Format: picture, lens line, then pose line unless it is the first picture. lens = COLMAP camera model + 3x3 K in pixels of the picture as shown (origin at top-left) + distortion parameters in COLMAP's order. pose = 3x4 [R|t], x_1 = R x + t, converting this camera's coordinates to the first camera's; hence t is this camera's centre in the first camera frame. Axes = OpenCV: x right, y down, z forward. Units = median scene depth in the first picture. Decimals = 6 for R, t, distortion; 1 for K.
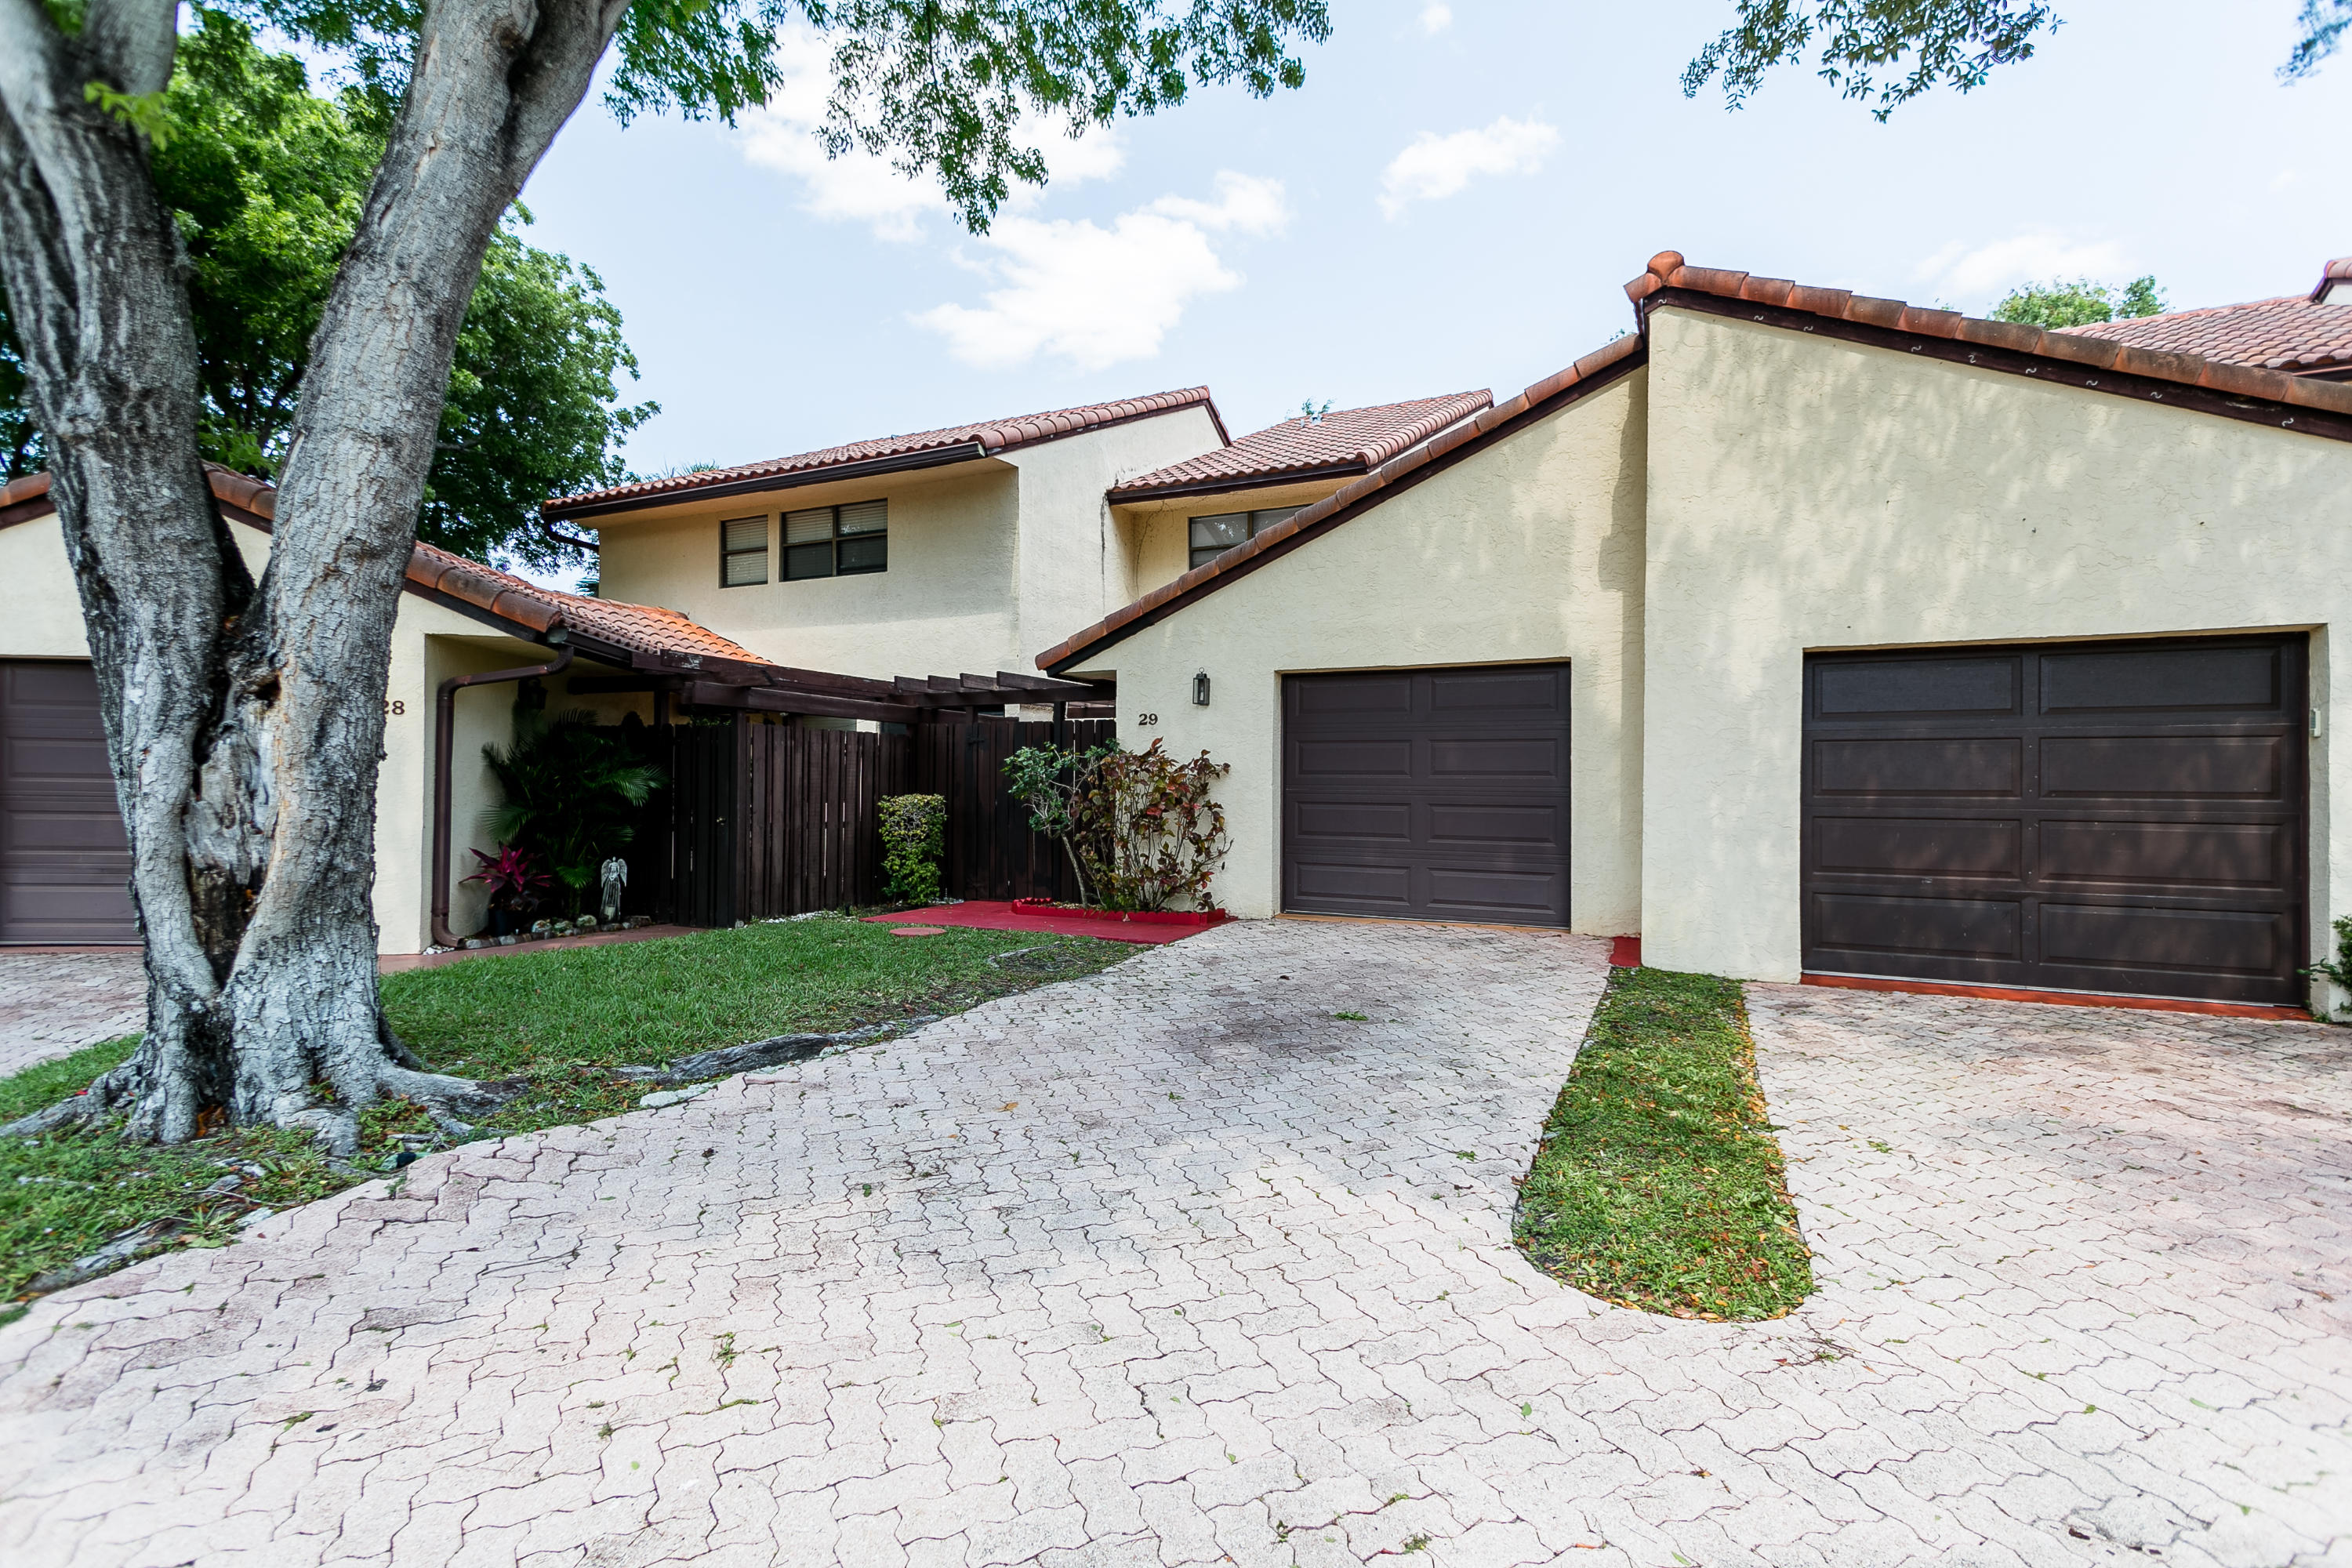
lens RADIAL K [[1113.4, 0, 1170.3], [0, 1113.4, 782.9], [0, 0, 1]] dist [0.011334, -0.002540]
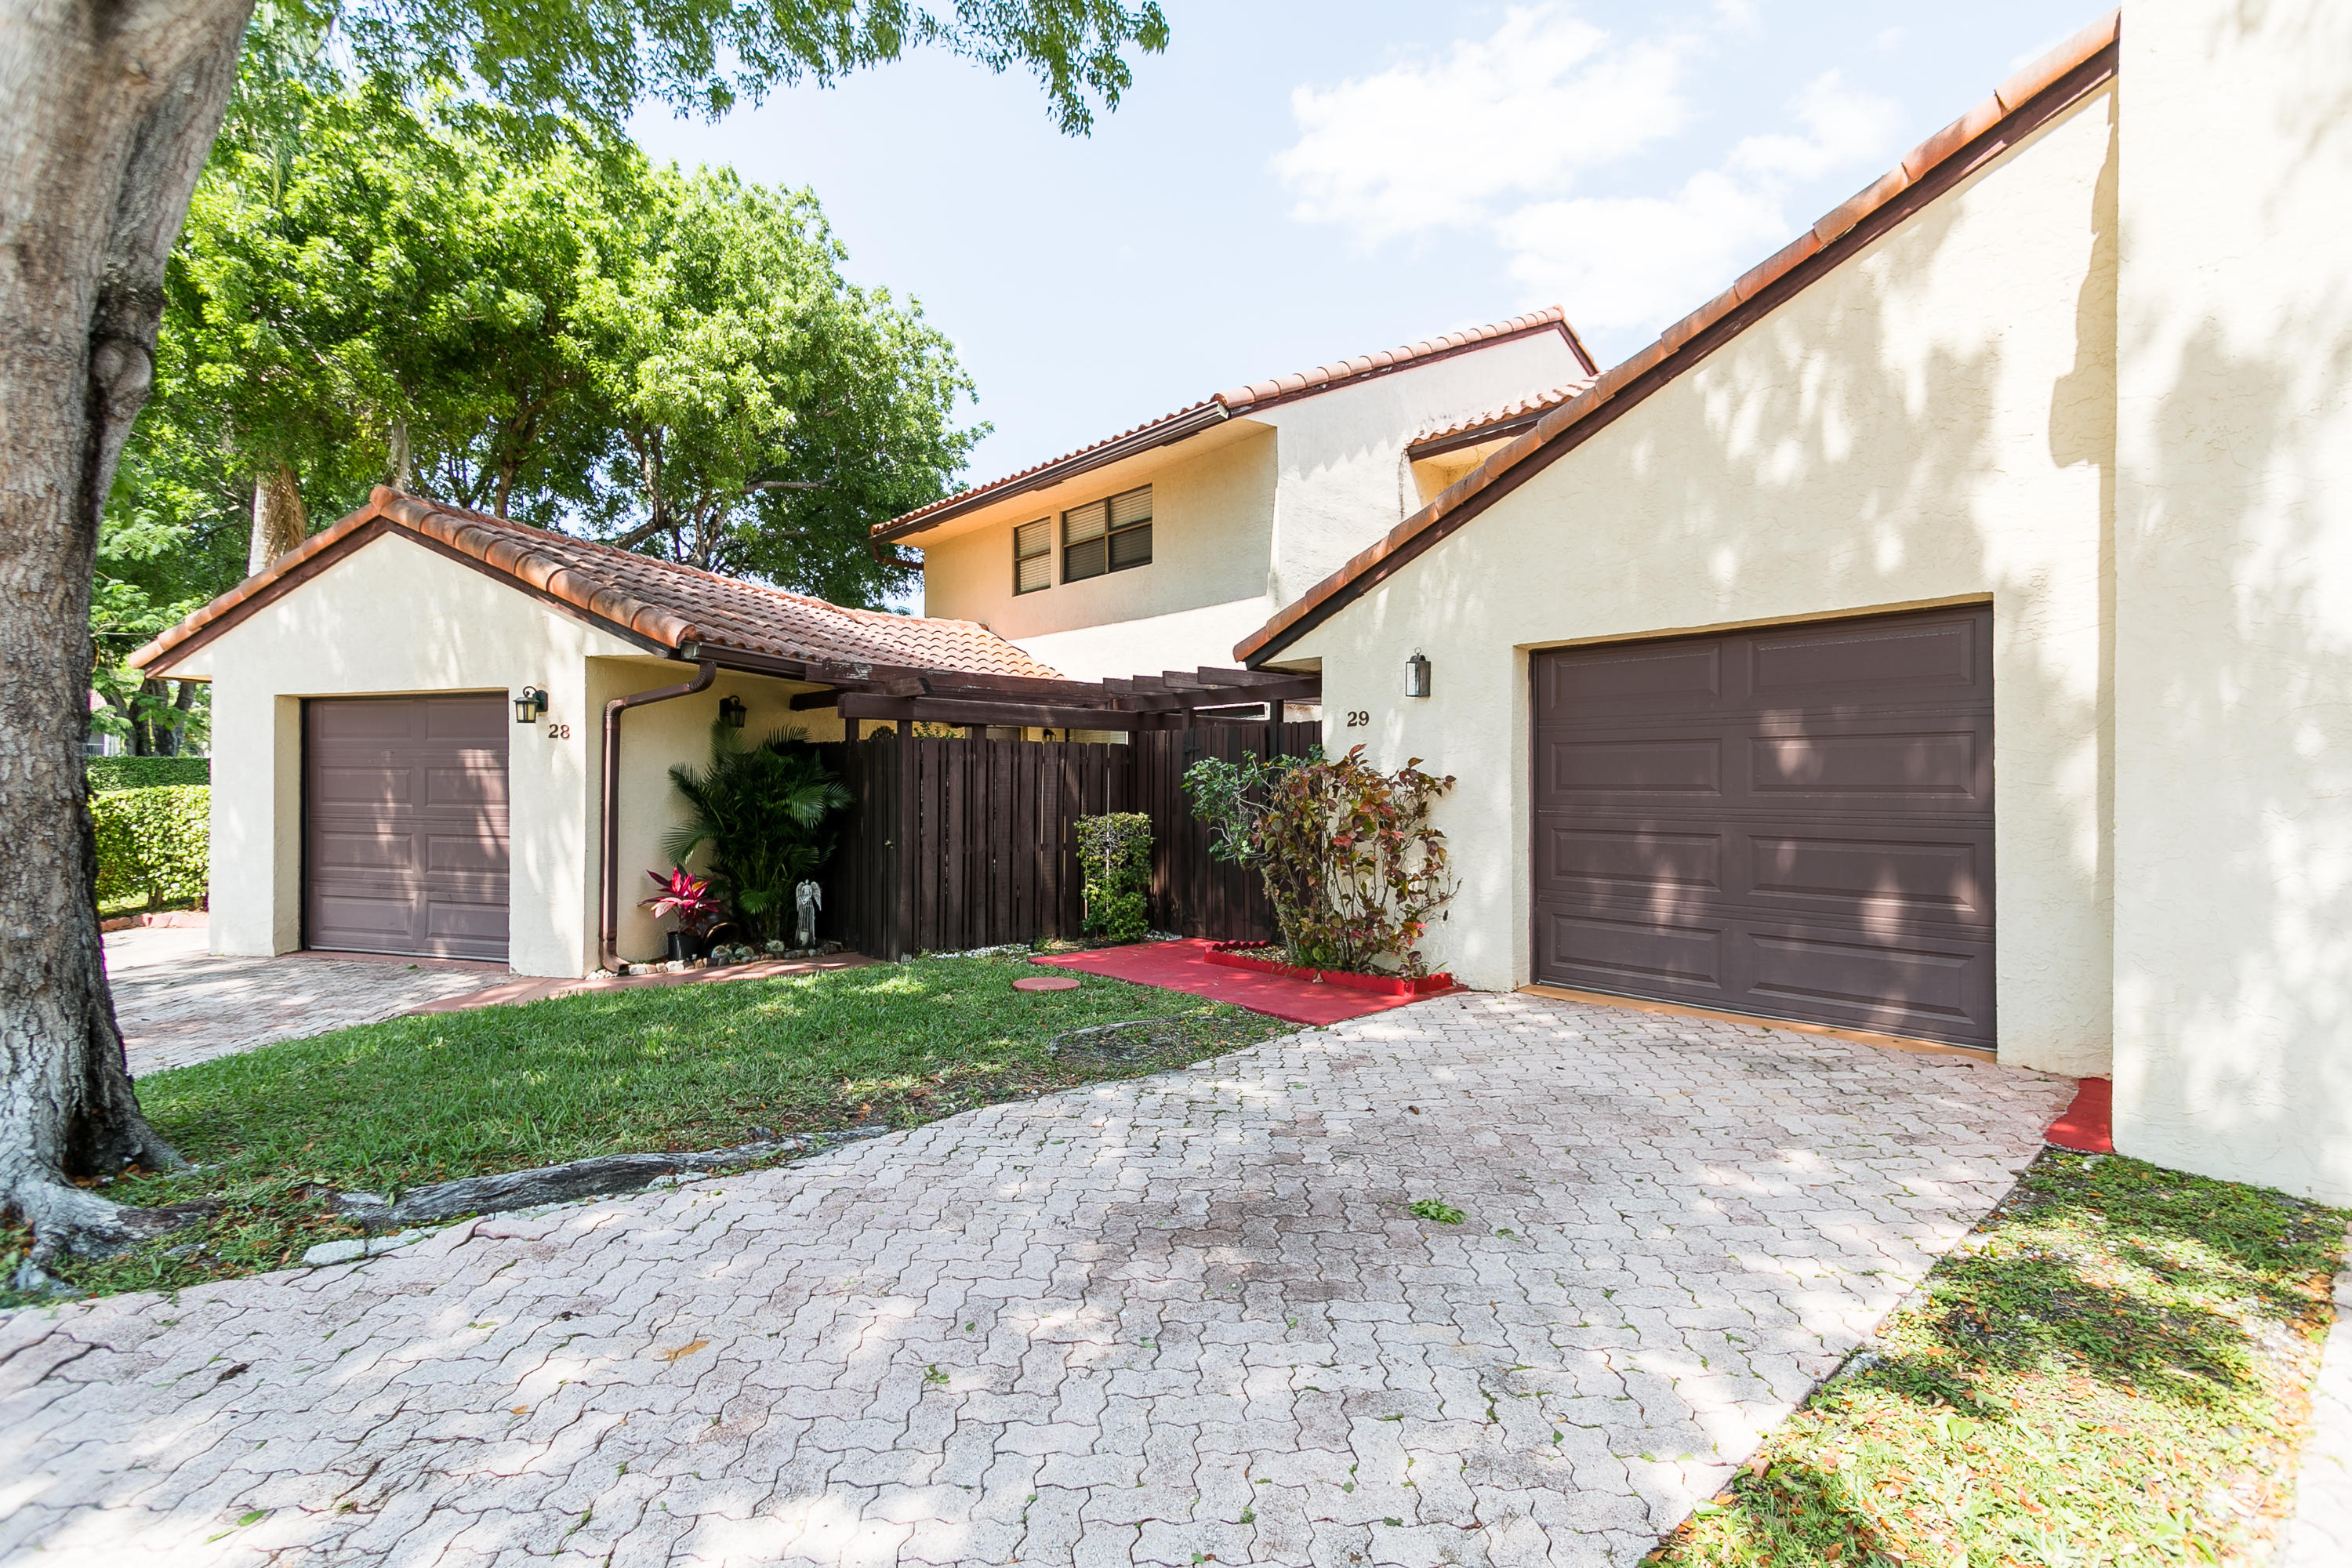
lens RADIAL K [[1113.4, 0, 1163.9], [0, 1113.4, 787.2], [0, 0, 1]] dist [0.011334, -0.002540]
pose [[0.917844, -0.006800, -0.396882, 0.170393], [0.008110, 0.999966, 0.001621, -0.012646], [0.396858, -0.004706, 0.917868, 0.252184]]
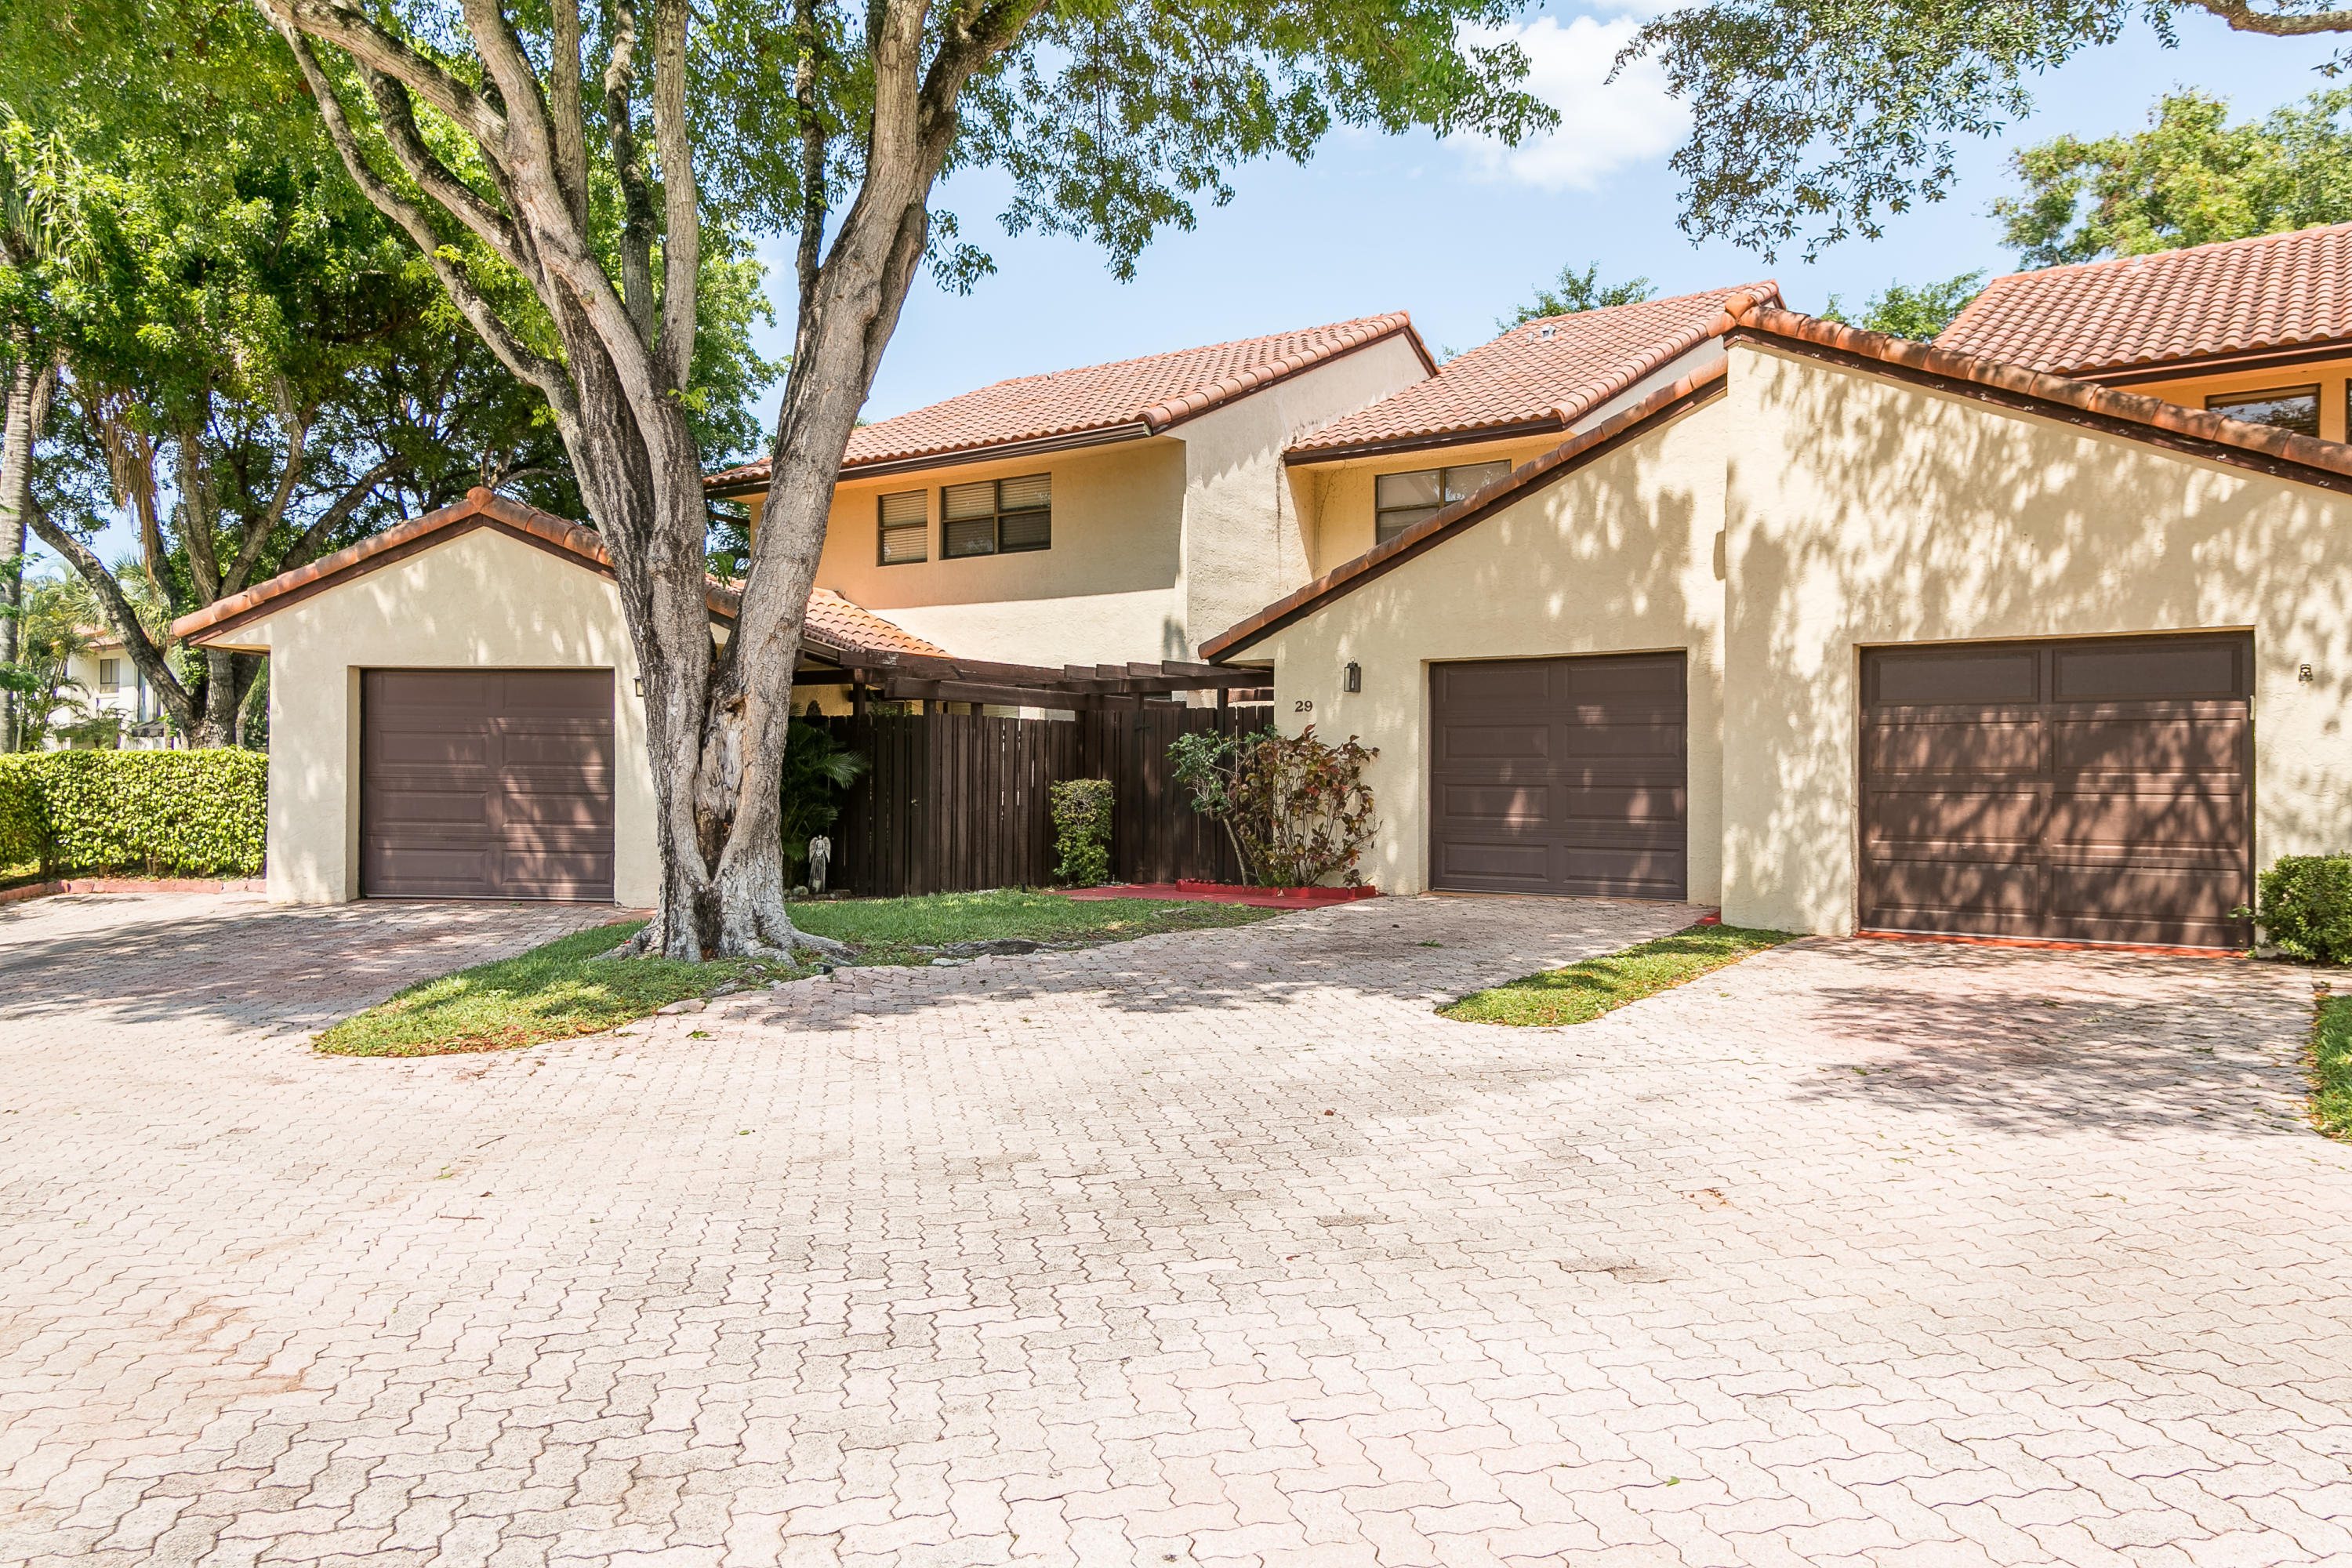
lens RADIAL K [[1683.8, 0, 1164.1], [0, 1683.8, 798.4], [0, 0, 1]] dist [0.005166, -0.001035]
pose [[0.987032, -0.000087, -0.160521, 0.109718], [0.001764, 0.999945, 0.010305, 0.013825], [0.160511, -0.010454, 0.986979, -0.613981]]
